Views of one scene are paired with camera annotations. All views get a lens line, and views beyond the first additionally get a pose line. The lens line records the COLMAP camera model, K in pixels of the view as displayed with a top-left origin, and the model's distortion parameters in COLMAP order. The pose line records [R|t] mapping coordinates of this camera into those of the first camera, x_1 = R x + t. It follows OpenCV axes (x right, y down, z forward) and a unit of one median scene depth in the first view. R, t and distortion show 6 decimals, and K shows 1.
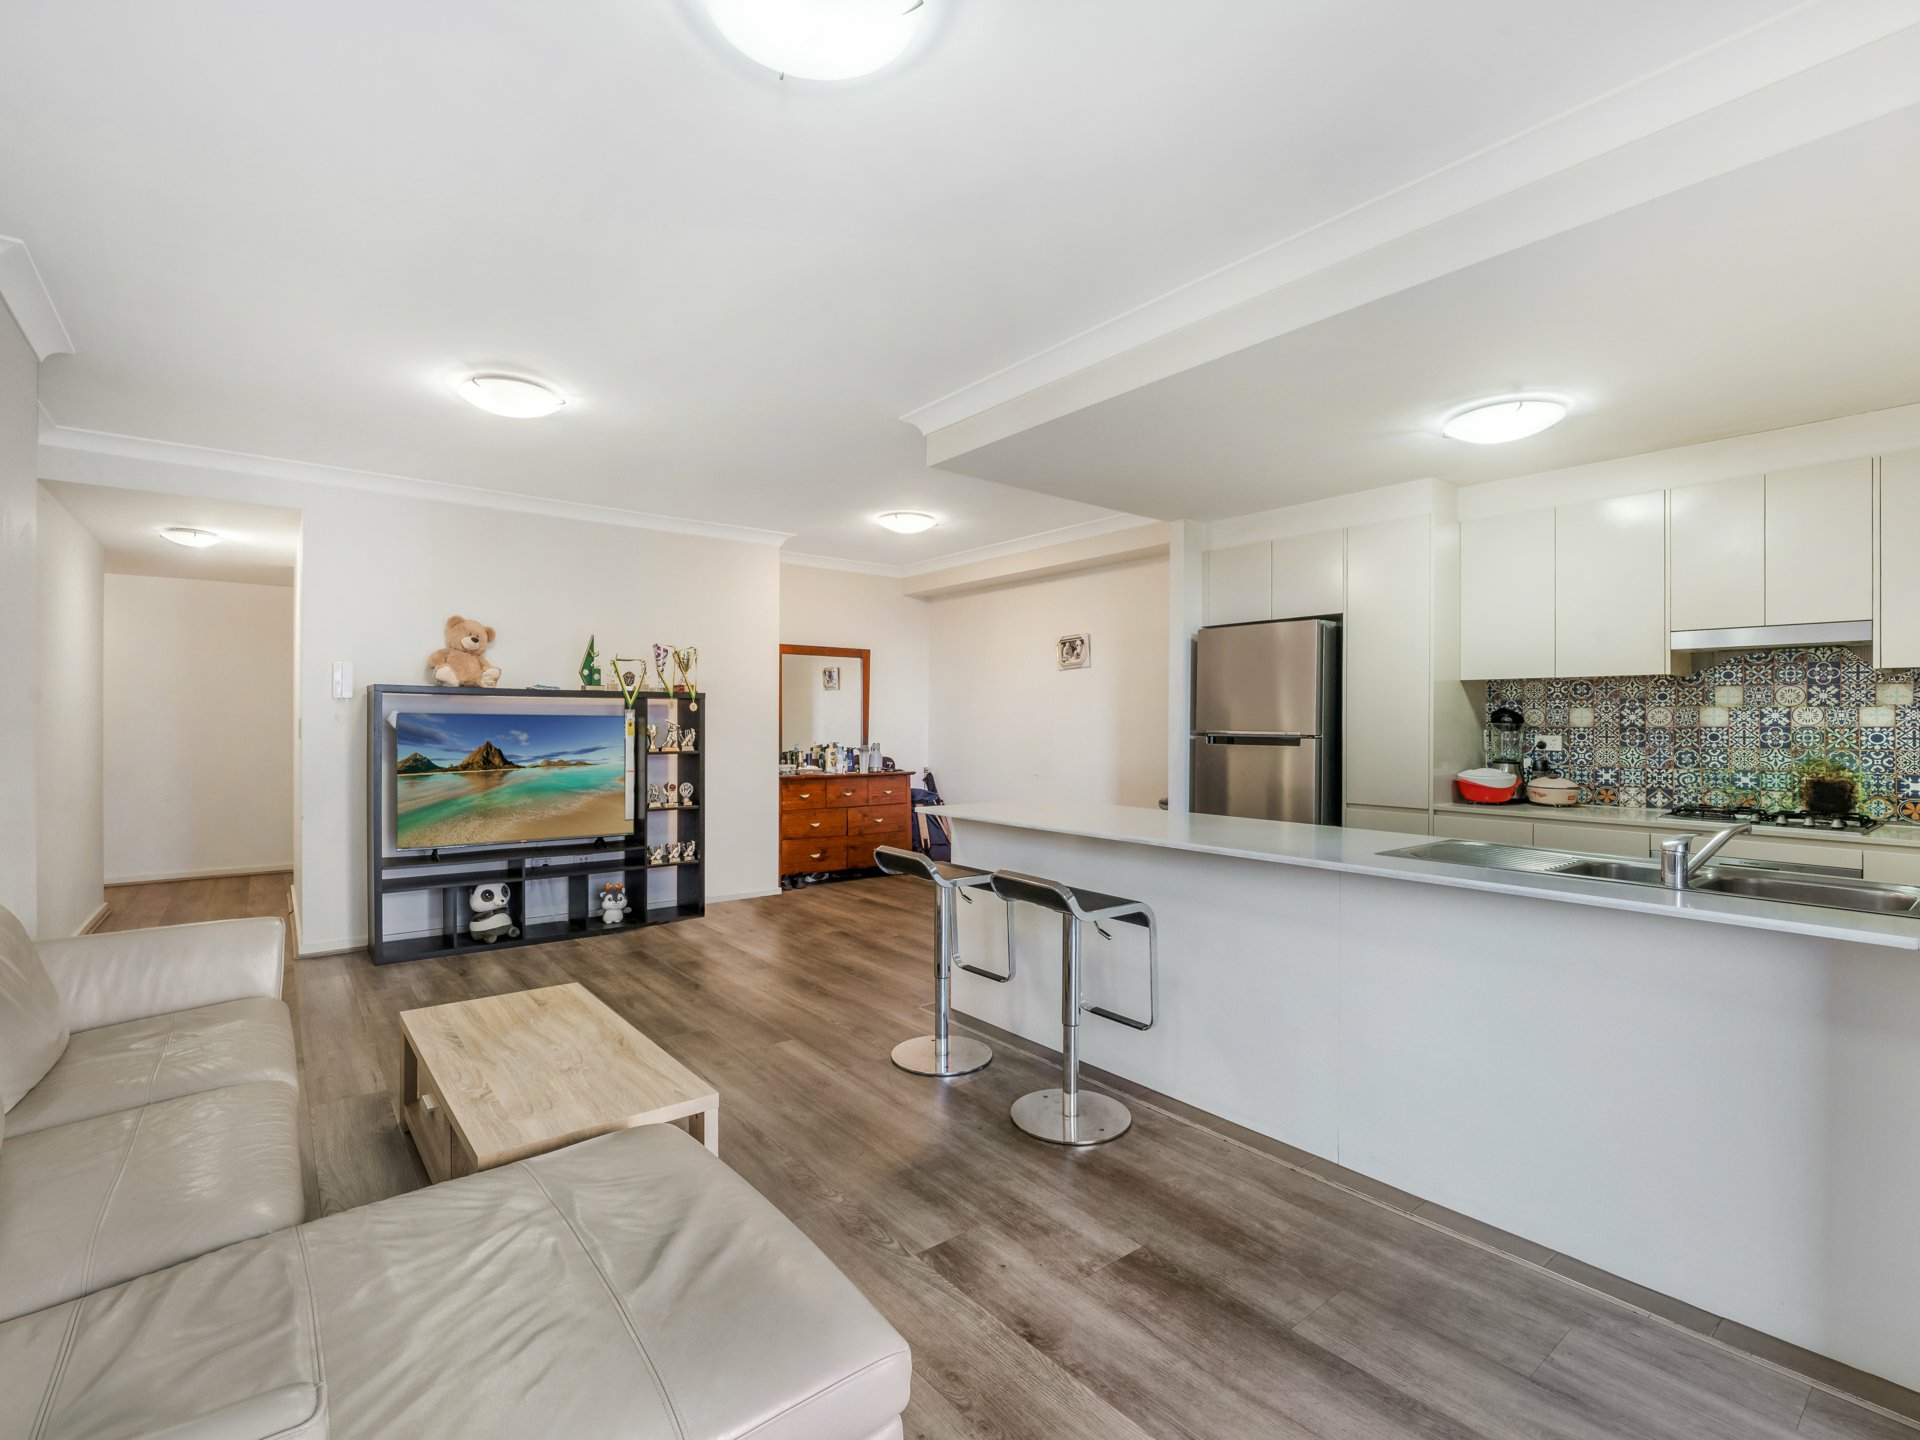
lens RADIAL K [[906.0, 0, 972.0], [0, 906.0, 719.5], [0, 0, 1]] dist [-0.009826, 0.000209]
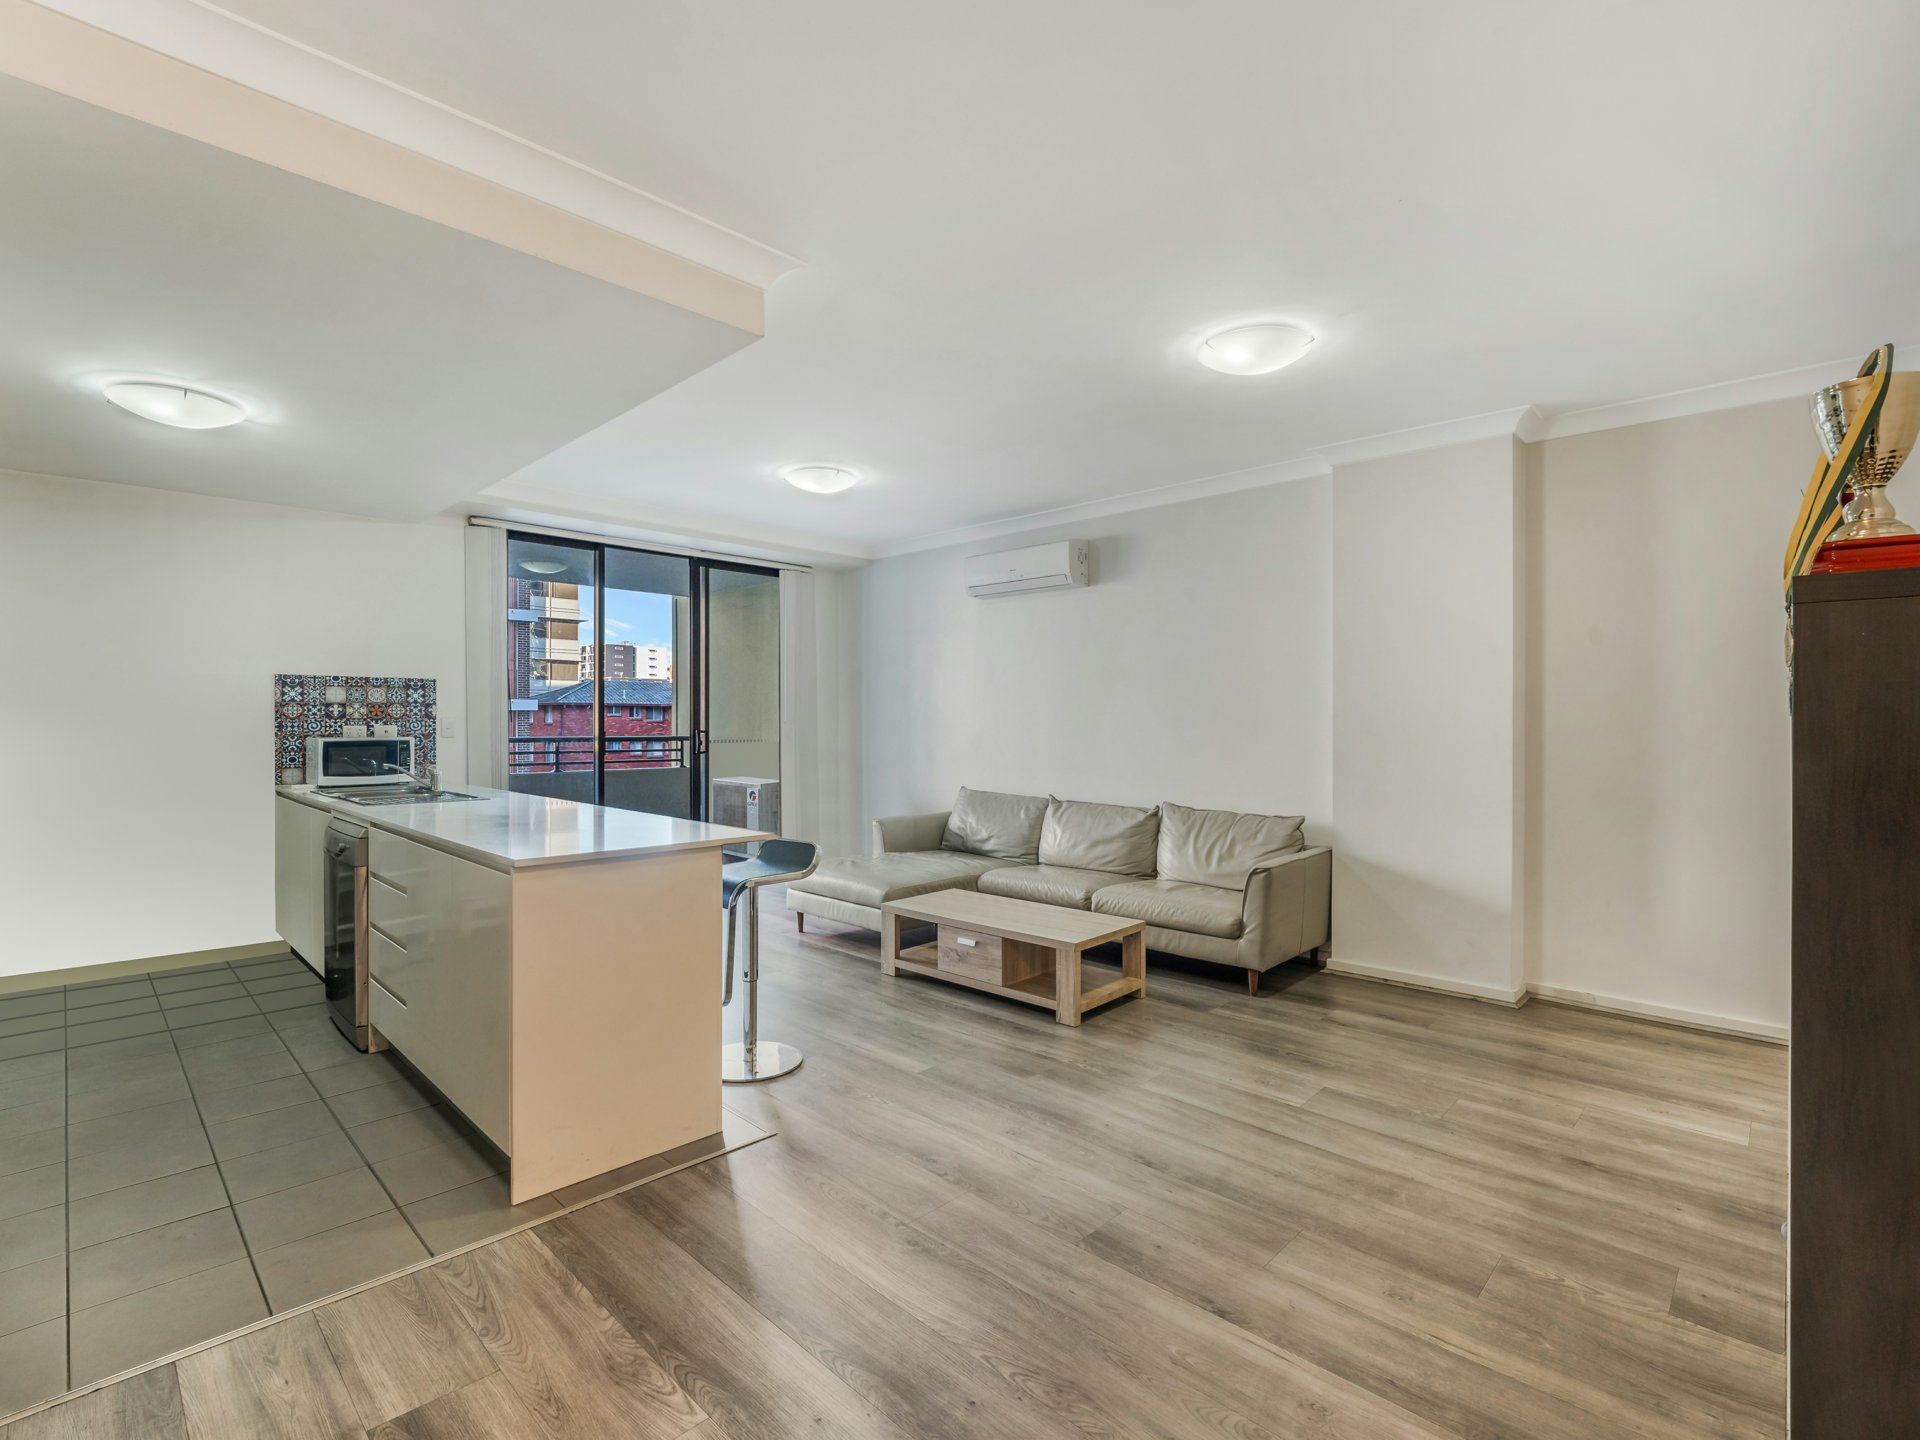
lens RADIAL K [[885.0, 0, 953.9], [0, 885.0, 717.7], [0, 0, 1]] dist [-0.025405, -0.000226]
pose [[-0.993007, -0.004648, -0.117960, -0.094413], [-0.004478, 0.999989, -0.001707, 0.005768], [0.117967, -0.001167, -0.993017, 1.339243]]
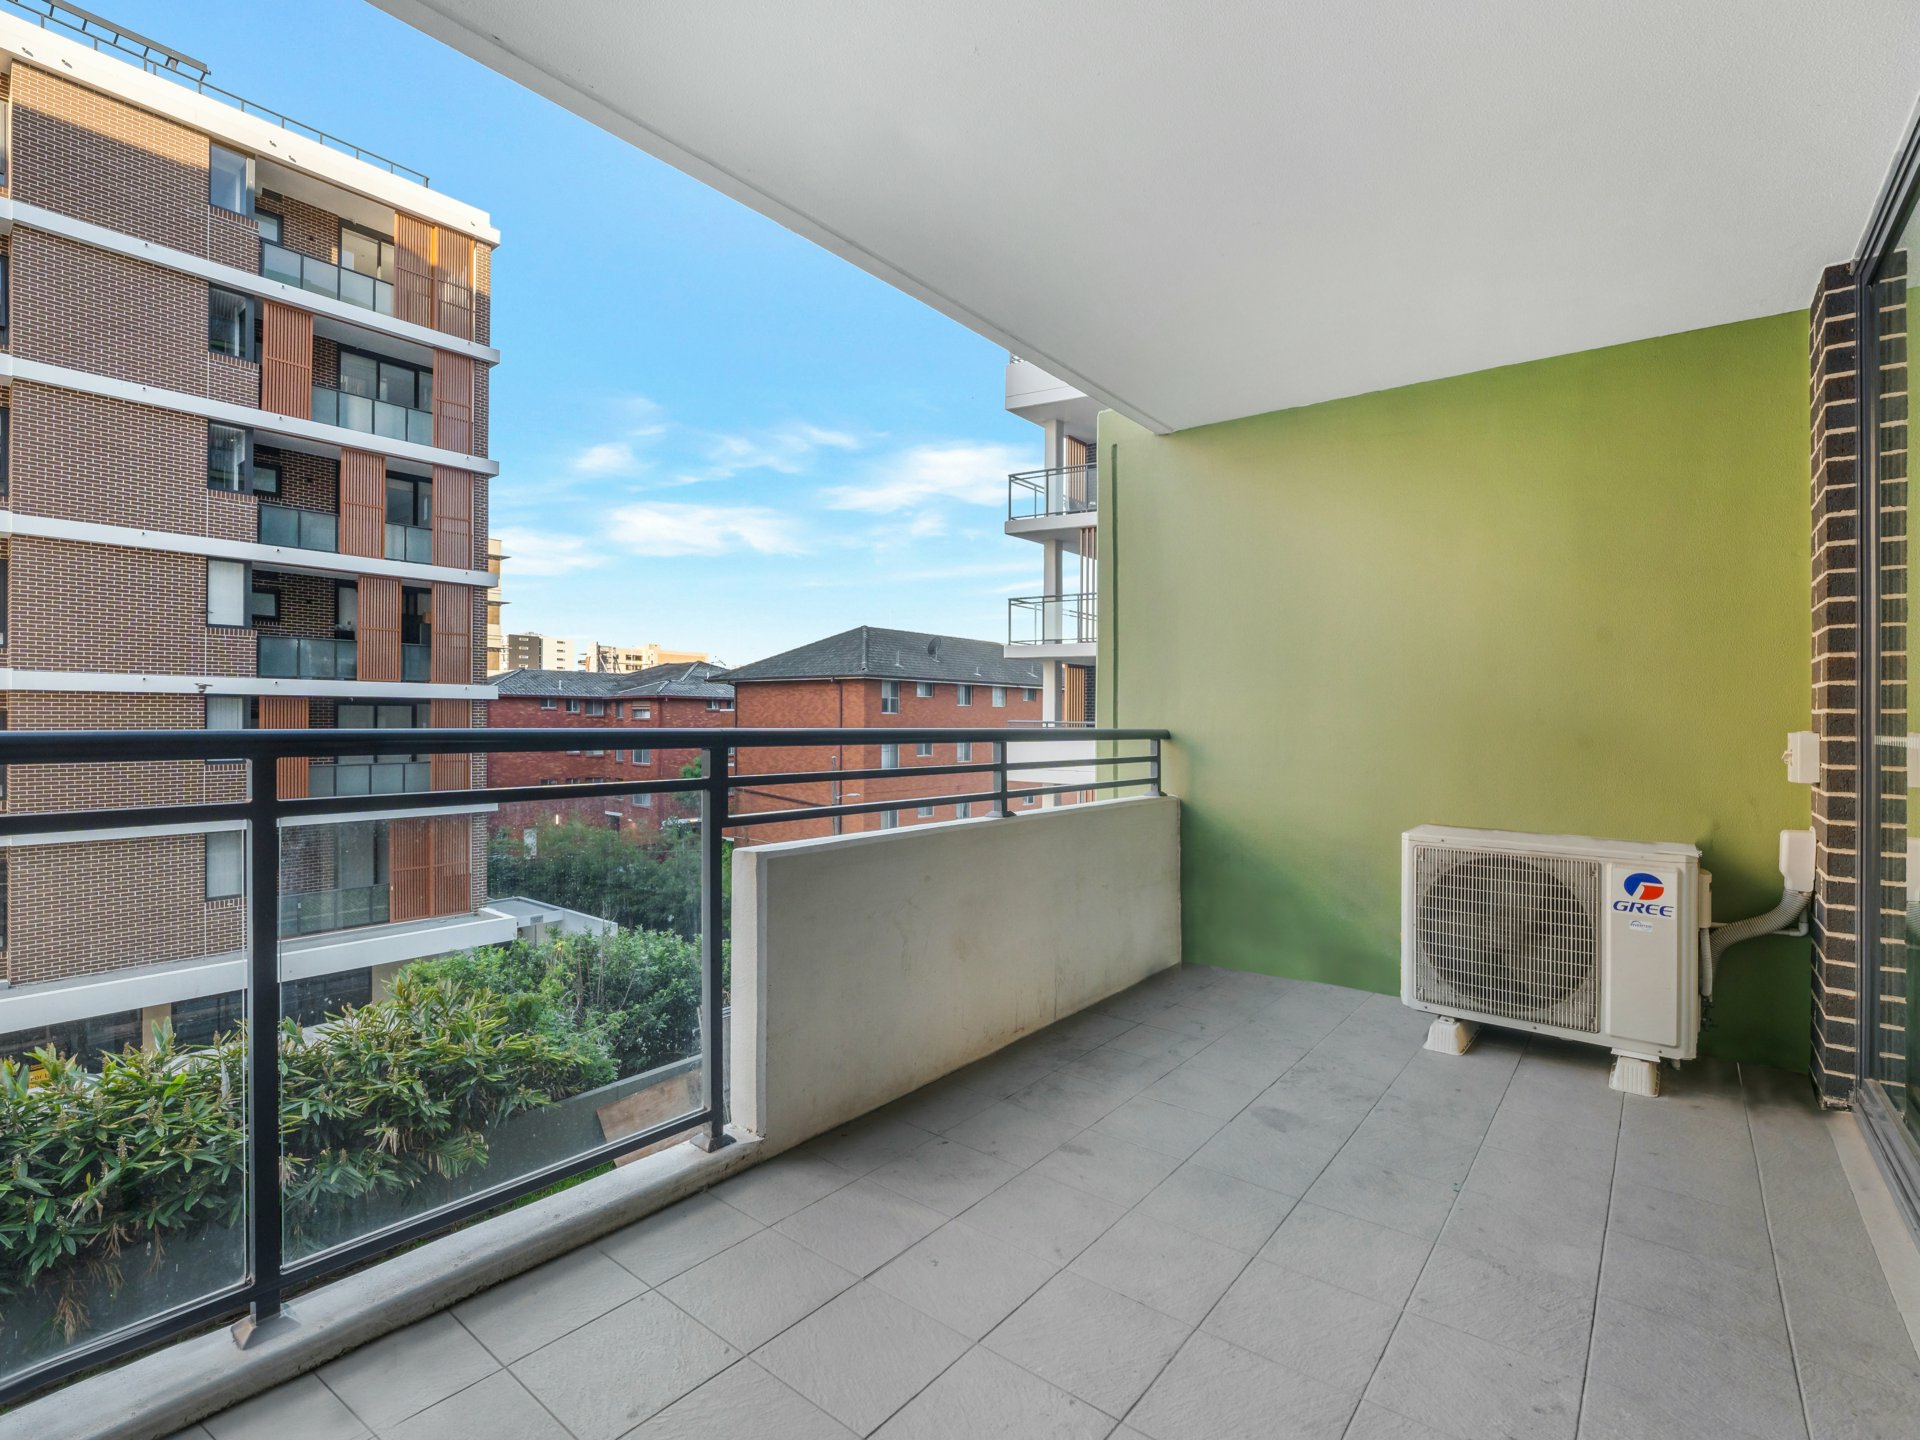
lens RADIAL K [[893.9, 0, 954.7], [0, 893.9, 716.2], [0, 0, 1]] dist [-0.023000, 0.001882]
pose [[-0.976248, -0.013357, -0.216243, 0.632634], [-0.012847, 0.999910, -0.003763, 0.035851], [0.216274, -0.000896, -0.976332, 0.256535]]
